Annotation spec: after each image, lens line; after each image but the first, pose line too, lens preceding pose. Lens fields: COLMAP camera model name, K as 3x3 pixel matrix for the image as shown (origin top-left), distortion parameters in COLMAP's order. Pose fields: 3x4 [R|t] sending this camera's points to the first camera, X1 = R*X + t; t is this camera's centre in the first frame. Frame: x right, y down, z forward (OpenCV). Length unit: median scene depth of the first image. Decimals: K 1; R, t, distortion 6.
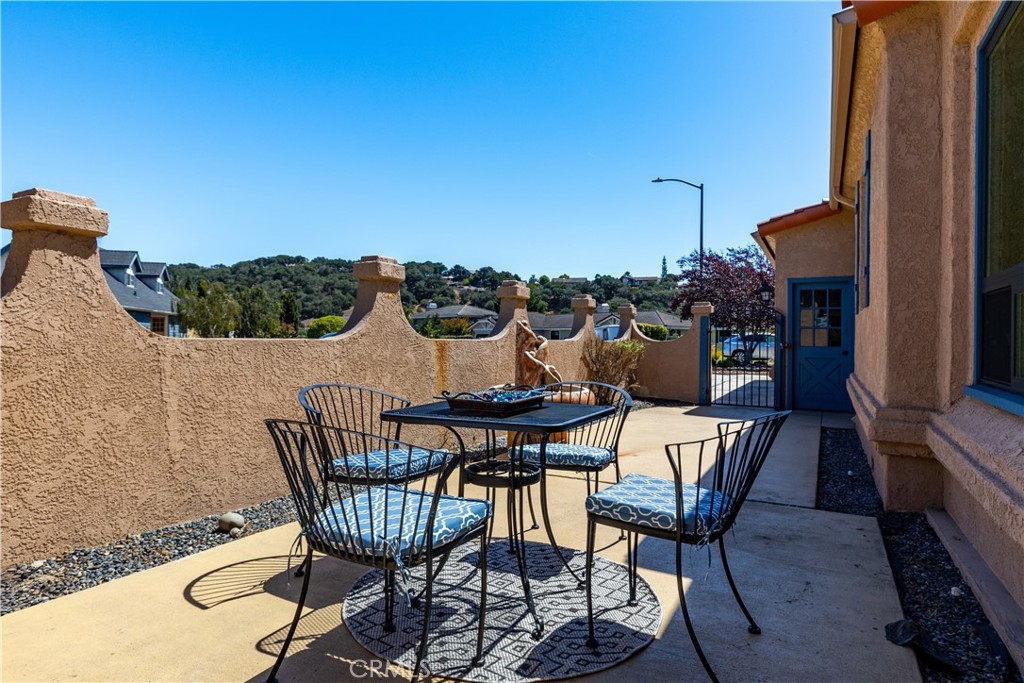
lens RADIAL K [[518.6, 0, 512.1], [0, 518.6, 344.0], [0, 0, 1]] dist [0.001059, -0.000331]
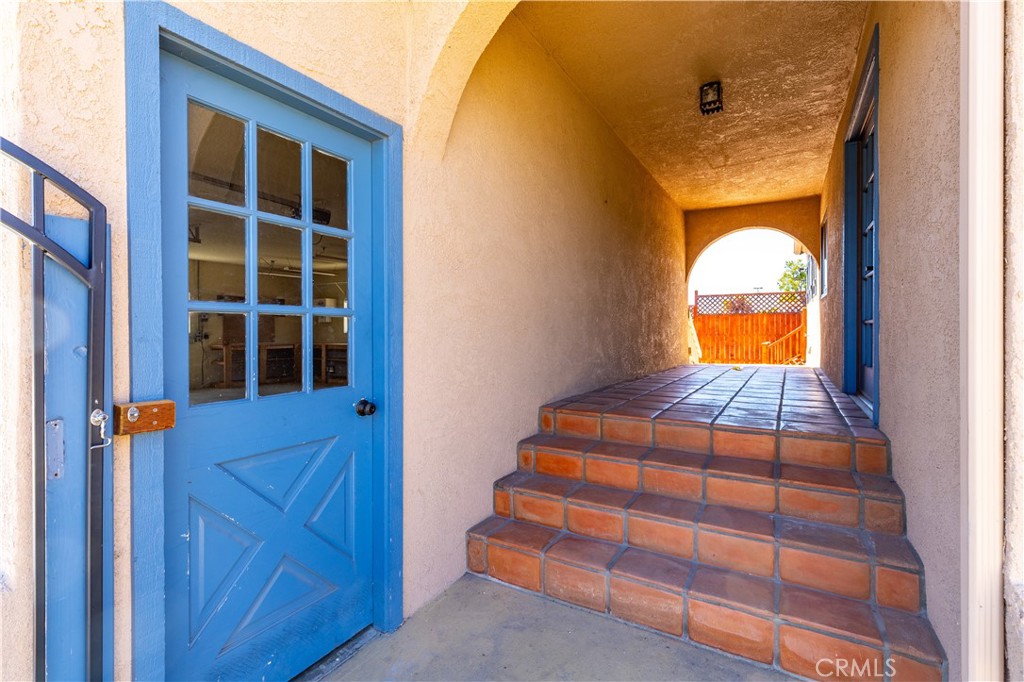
lens RADIAL K [[476.6, 0, 512.3], [0, 476.6, 342.9], [0, 0, 1]] dist [0.007484, -0.000241]
pose [[-0.011795, -0.005621, 0.999915, 0.396368], [0.009719, 0.999936, 0.005736, -0.015963], [-0.999883, 0.009786, -0.011740, 0.922248]]
